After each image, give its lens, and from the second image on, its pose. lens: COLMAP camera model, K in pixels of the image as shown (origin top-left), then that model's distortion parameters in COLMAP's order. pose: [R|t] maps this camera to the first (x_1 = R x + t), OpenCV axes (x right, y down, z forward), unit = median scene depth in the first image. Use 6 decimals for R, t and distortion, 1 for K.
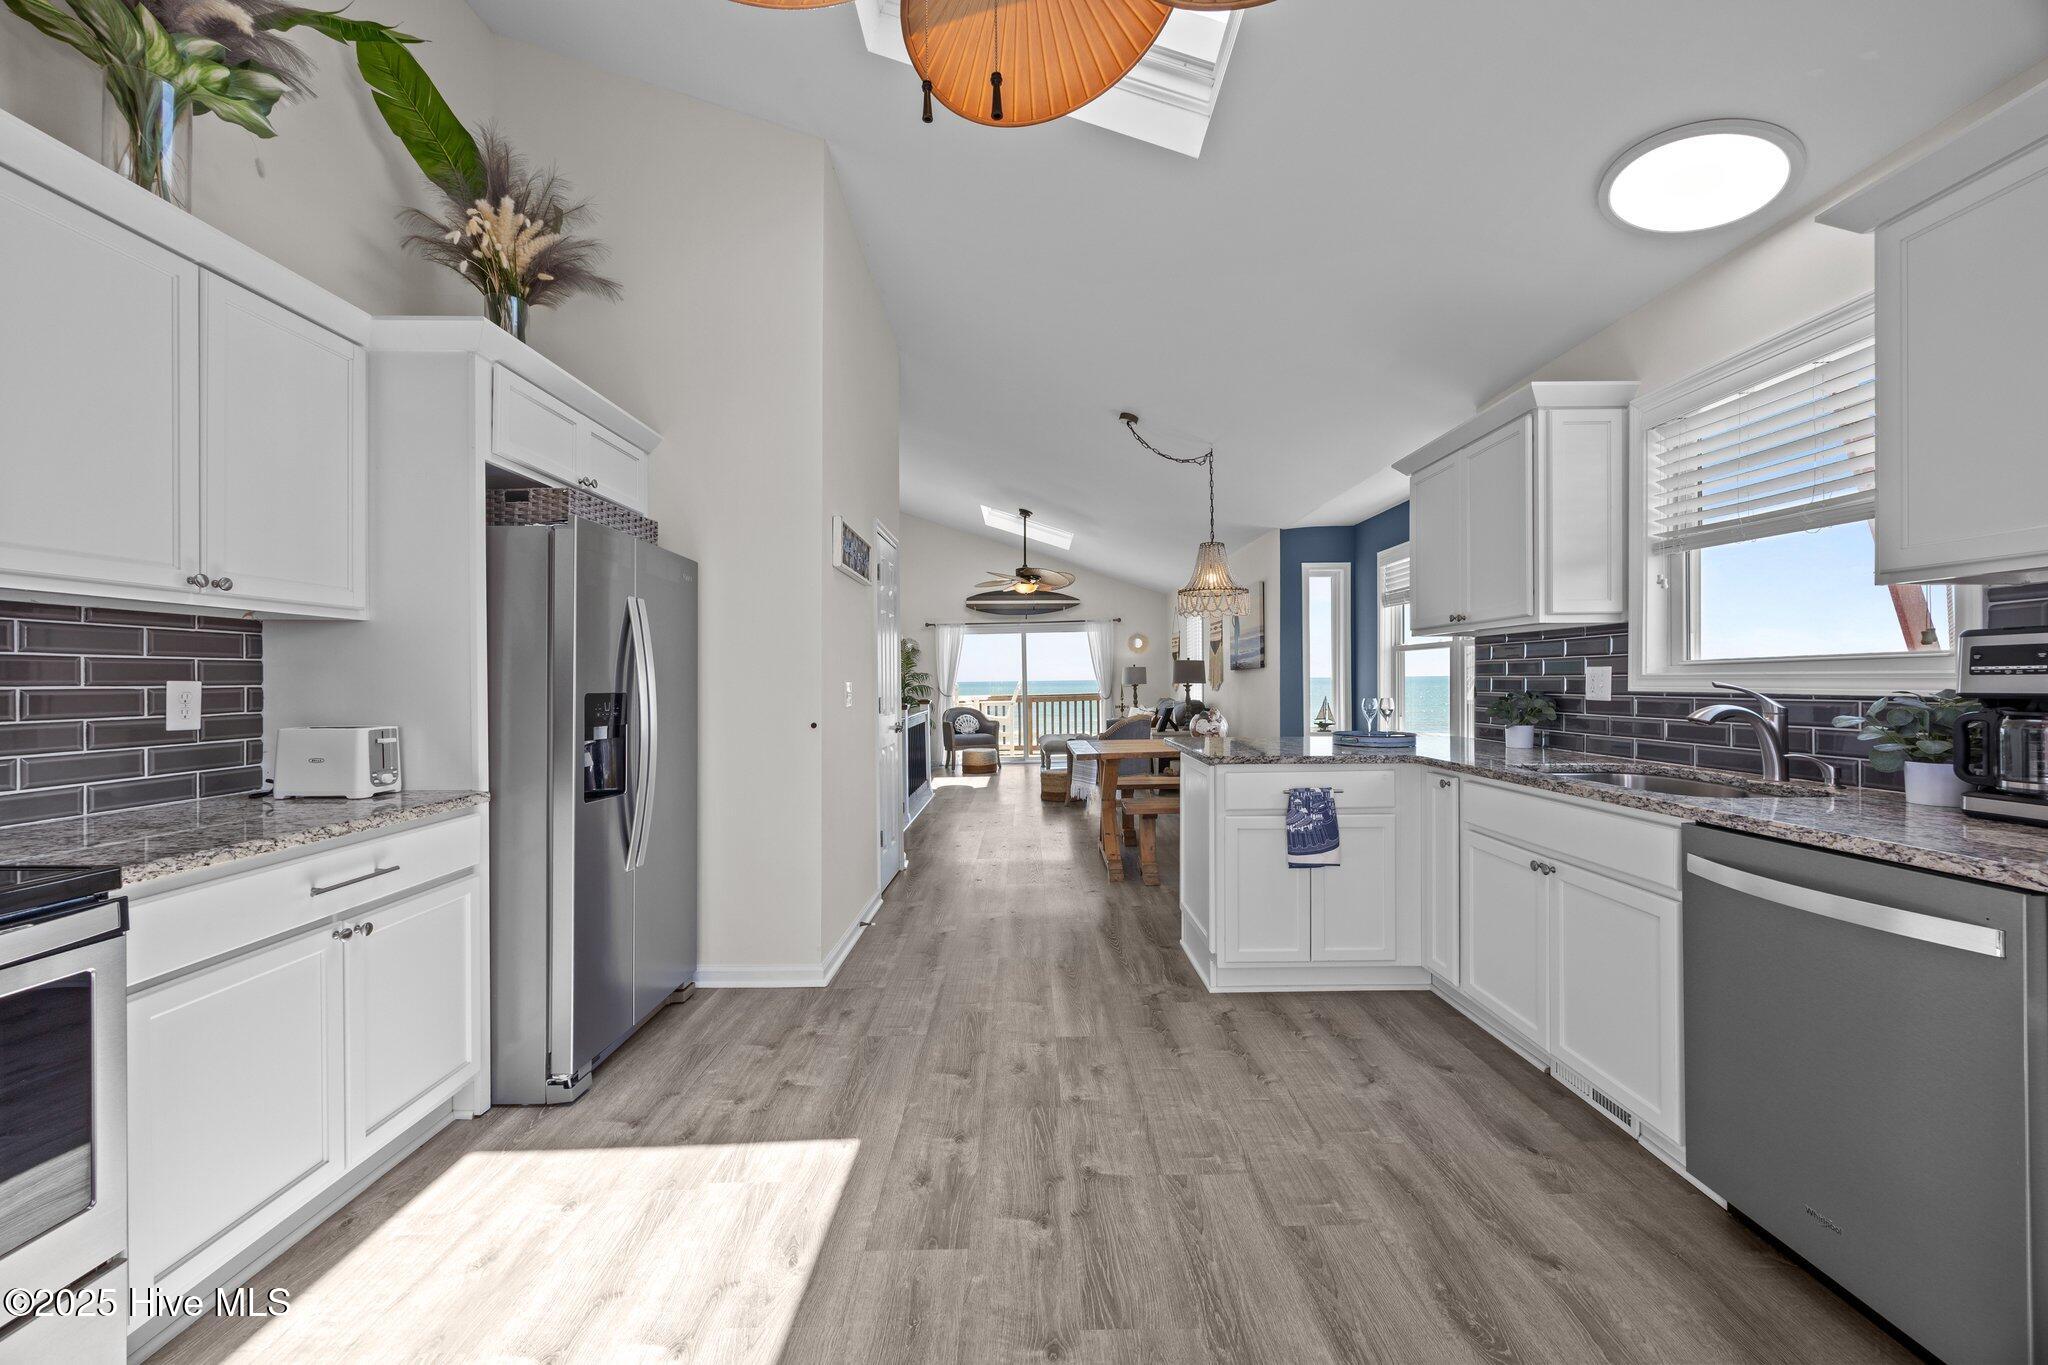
lens RADIAL K [[782.0, 0, 1024.0], [0, 782.0, 682.5], [0, 0, 1]] dist [-0.001452, -0.000871]
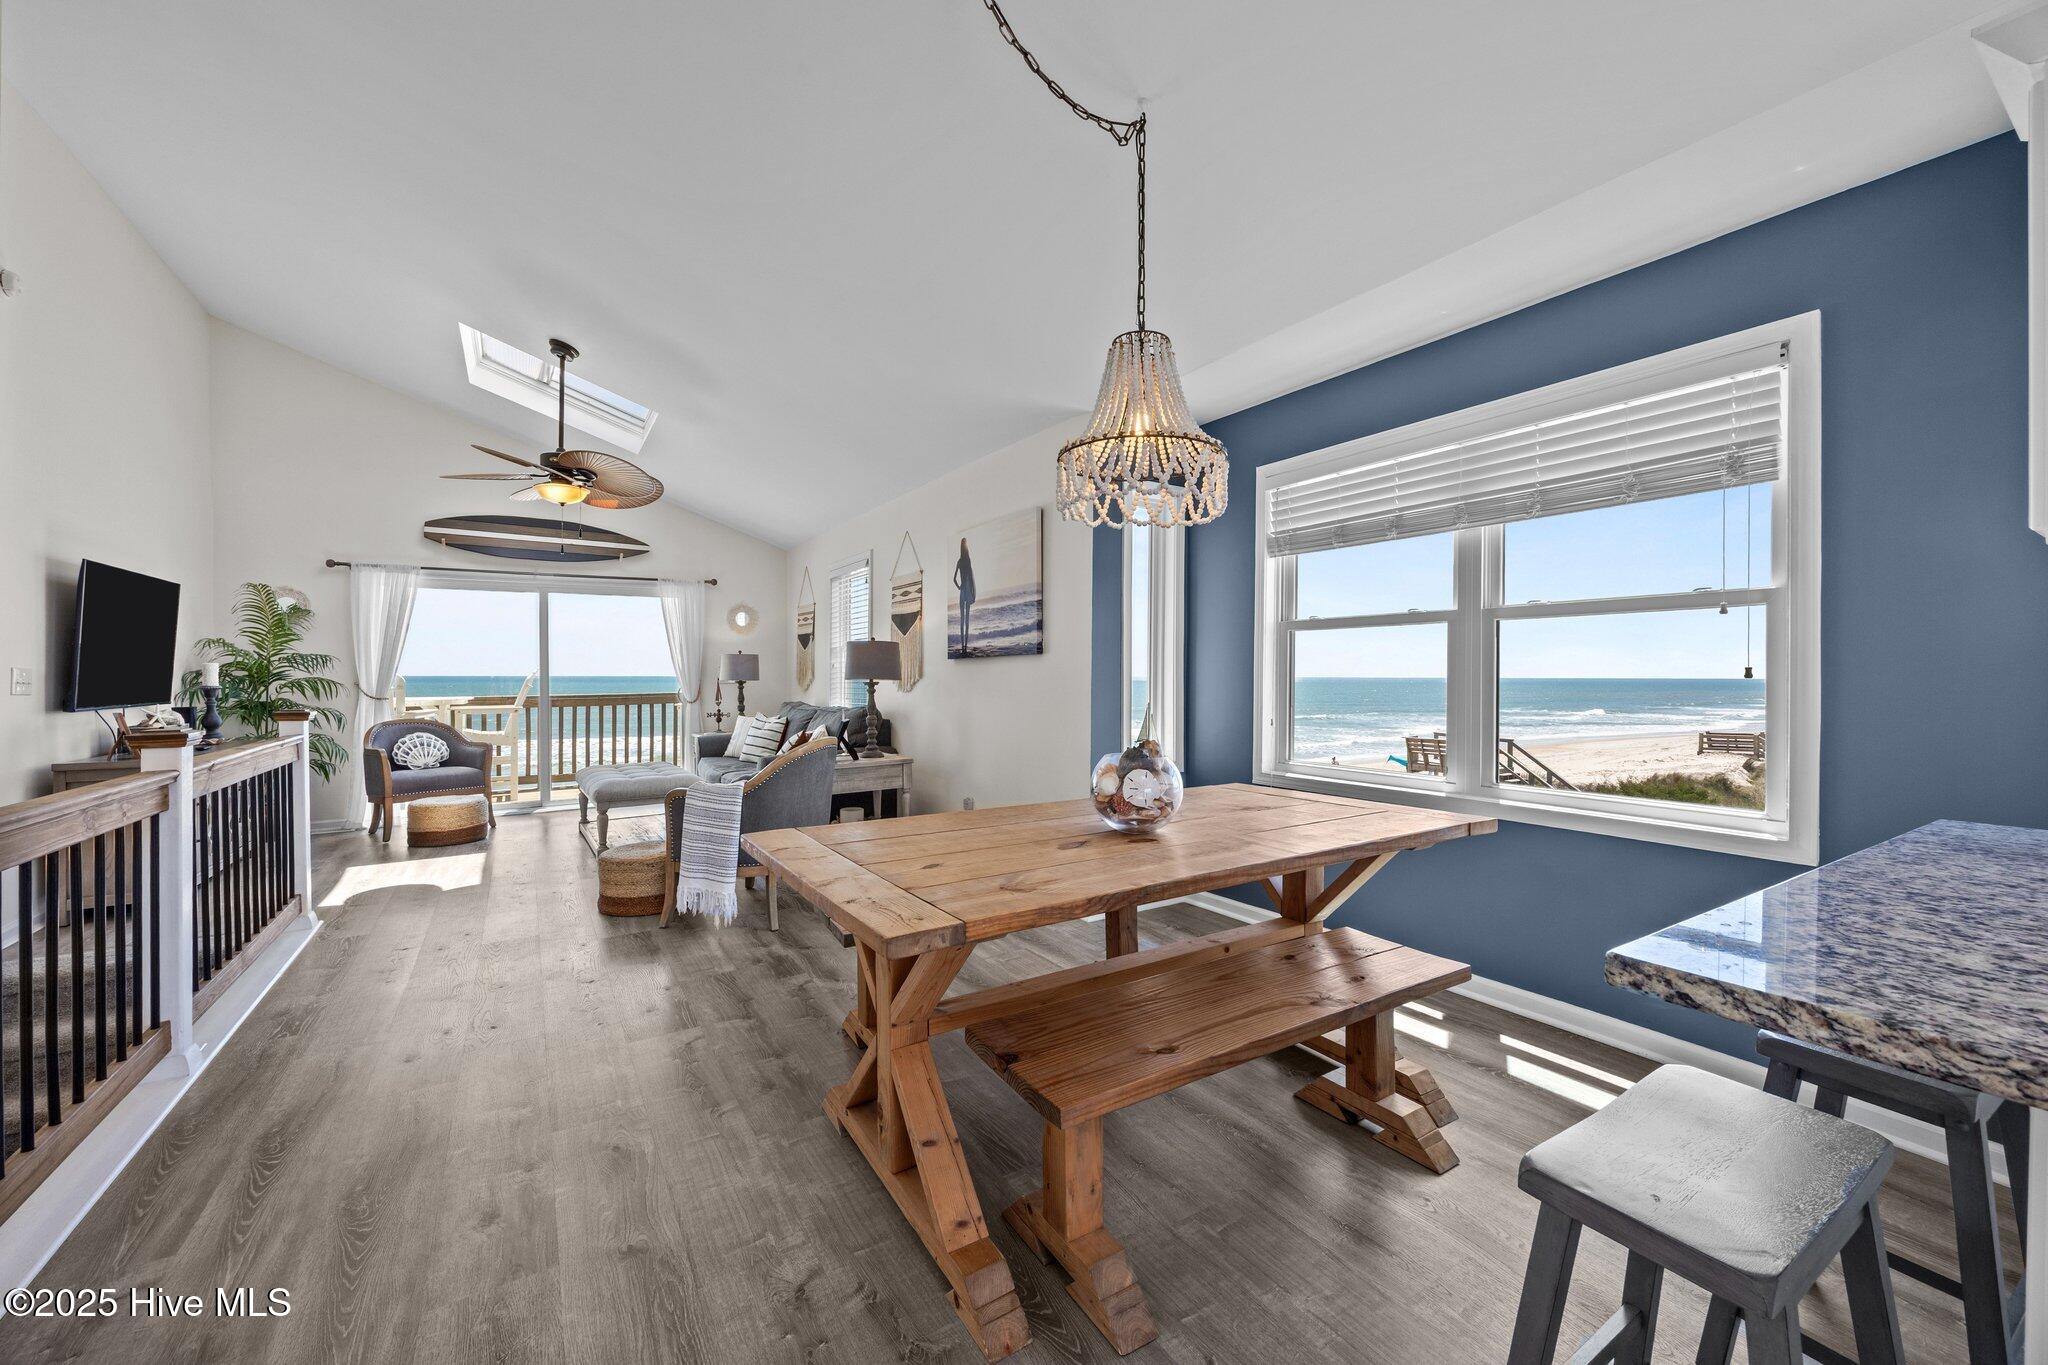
lens RADIAL K [[793.7, 0, 1023.1], [0, 793.7, 674.4], [0, 0, 1]] dist [-0.001433, -0.000086]
pose [[0.843927, 0.011942, 0.536326, -0.070461], [-0.008721, 0.999925, -0.008543, 0.004459], [-0.536388, 0.002532, 0.843968, 1.347327]]
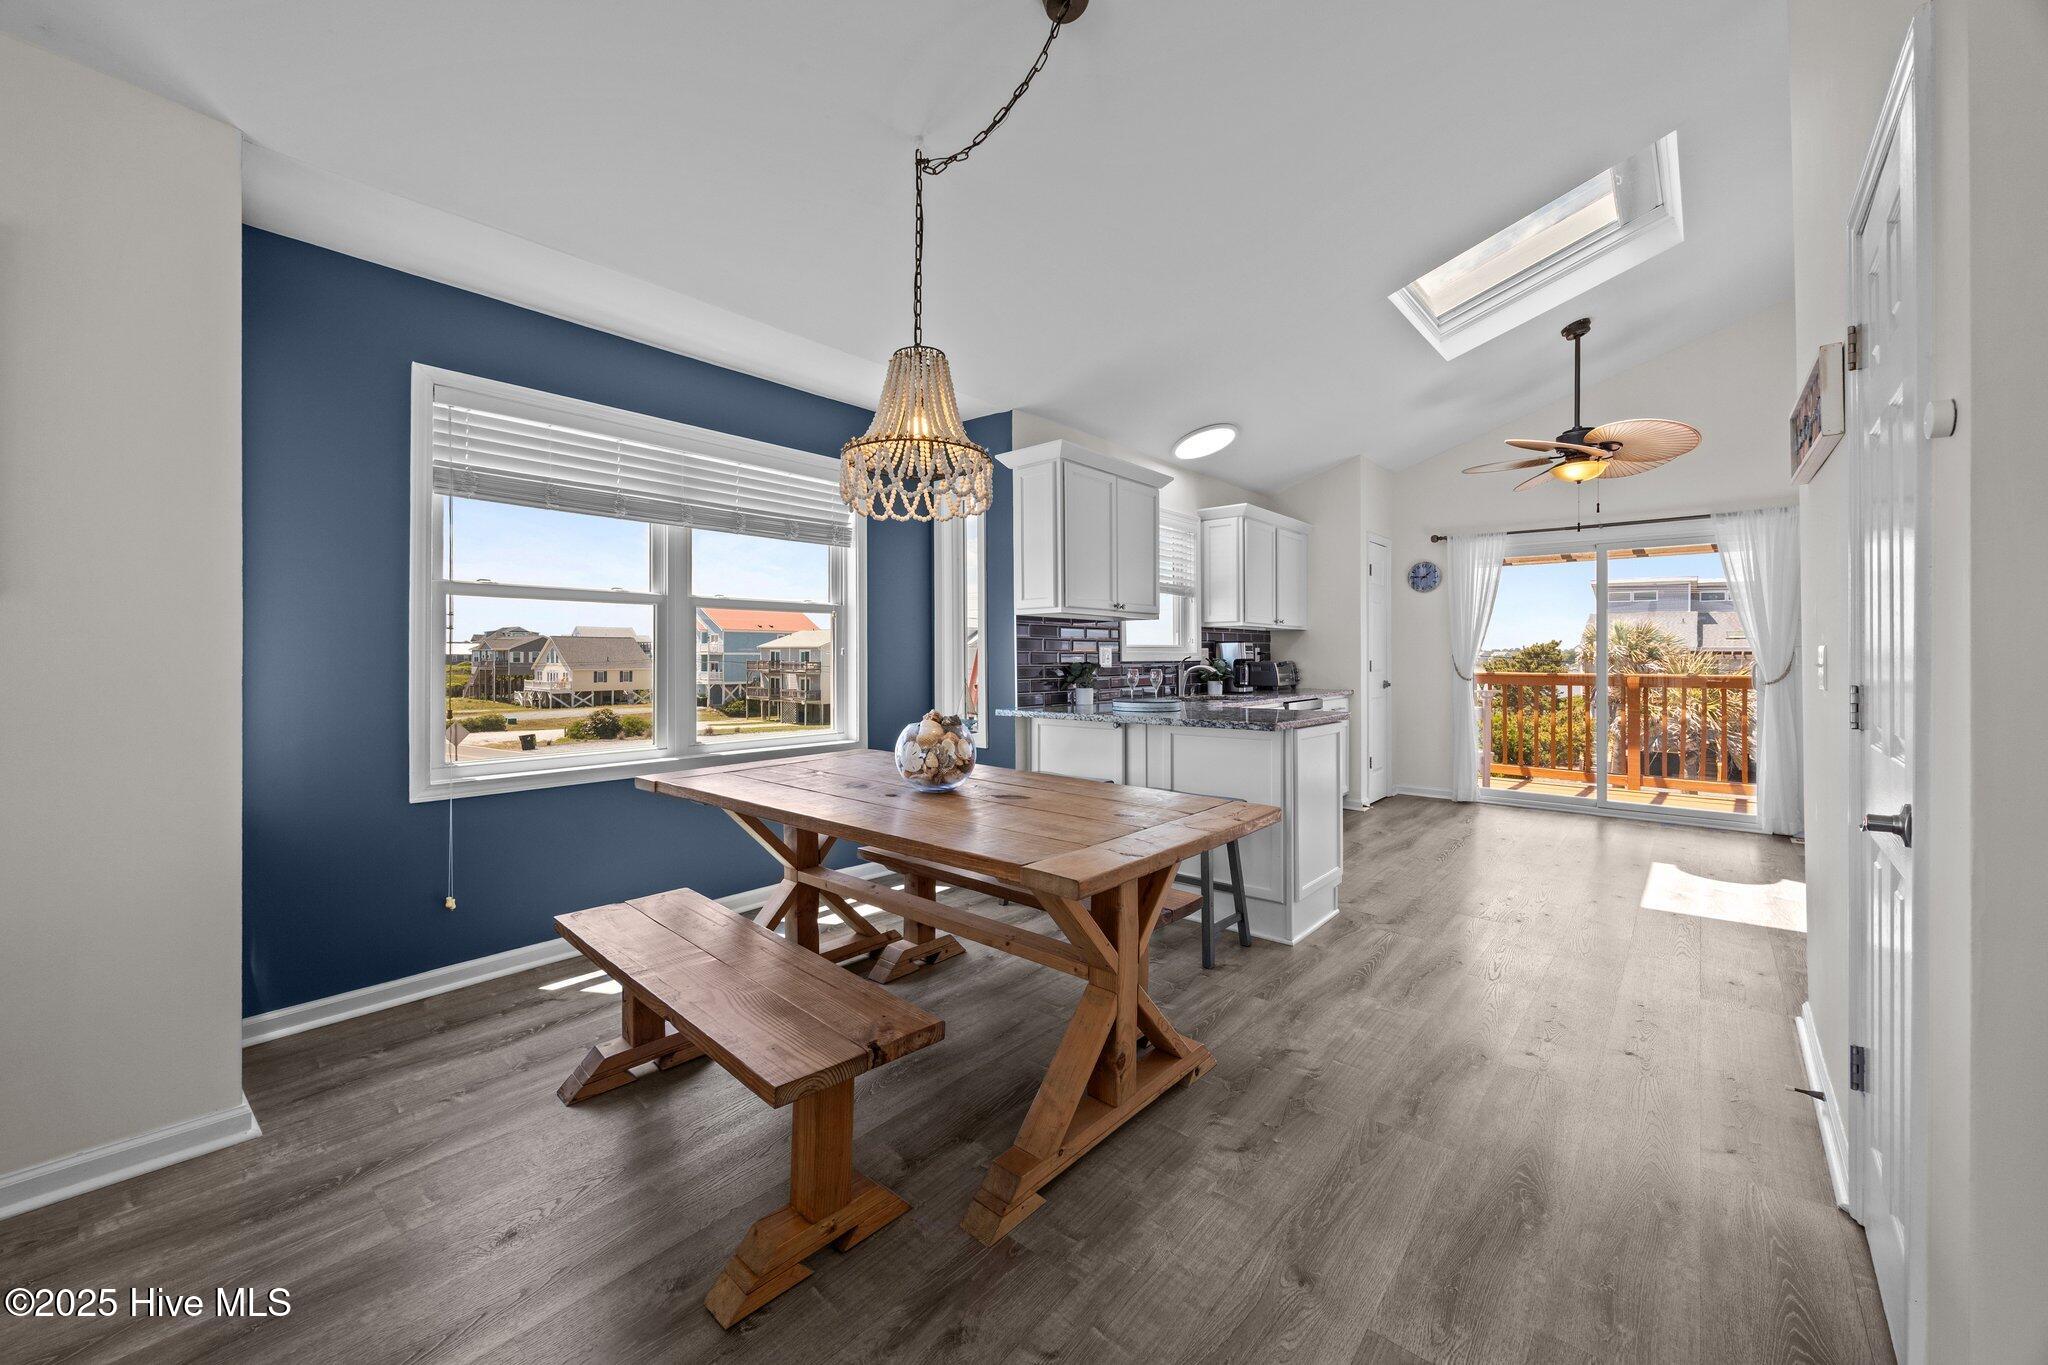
lens RADIAL K [[796.7, 0, 1020.6], [0, 796.7, 653.2], [0, 0, 1]] dist [-0.003334, 0.000174]
pose [[-0.764133, 0.010980, 0.644966, -0.211015], [0.007468, 0.999939, -0.008174, 0.006269], [-0.645016, -0.001429, -0.764168, 2.617251]]
